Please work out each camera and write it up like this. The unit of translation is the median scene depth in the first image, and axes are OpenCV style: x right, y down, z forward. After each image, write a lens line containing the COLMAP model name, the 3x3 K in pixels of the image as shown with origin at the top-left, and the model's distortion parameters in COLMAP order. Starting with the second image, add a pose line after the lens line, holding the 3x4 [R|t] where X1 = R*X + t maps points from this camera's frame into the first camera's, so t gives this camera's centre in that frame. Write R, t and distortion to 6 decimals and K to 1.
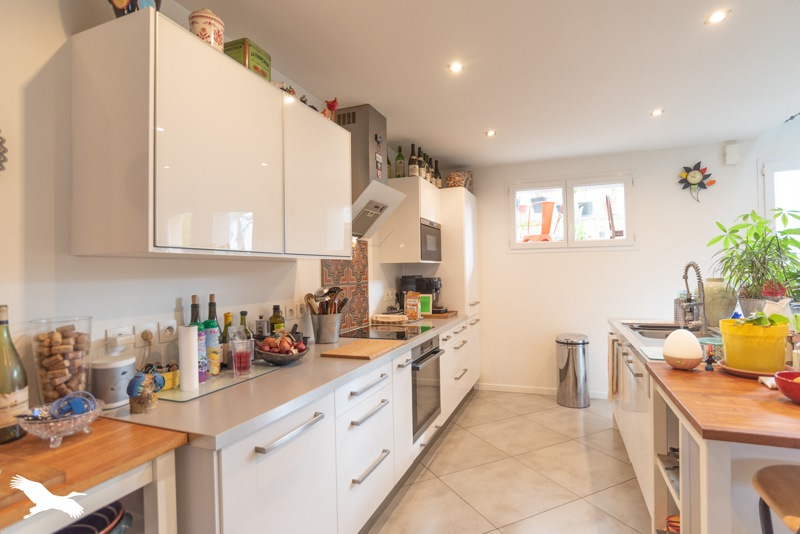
lens RADIAL K [[413.5, 0, 400.0], [0, 413.5, 267.0], [0, 0, 1]] dist [-0.000293, 0.000218]
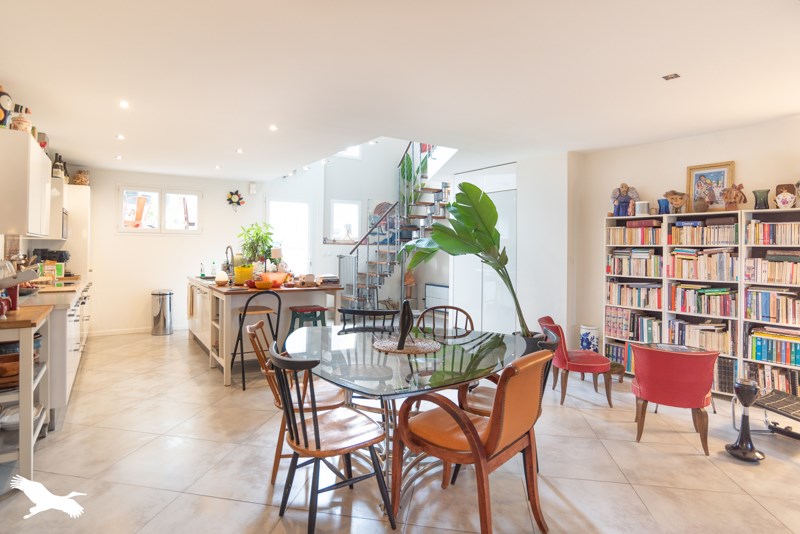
lens RADIAL K [[414.3, 0, 400.8], [0, 414.3, 247.2], [0, 0, 1]] dist [-0.036258, 0.000173]
pose [[0.552910, 0.028261, 0.832762, -0.383473], [-0.030970, 0.999431, -0.013354, -0.002286], [-0.832665, -0.018407, 0.553470, -0.609792]]
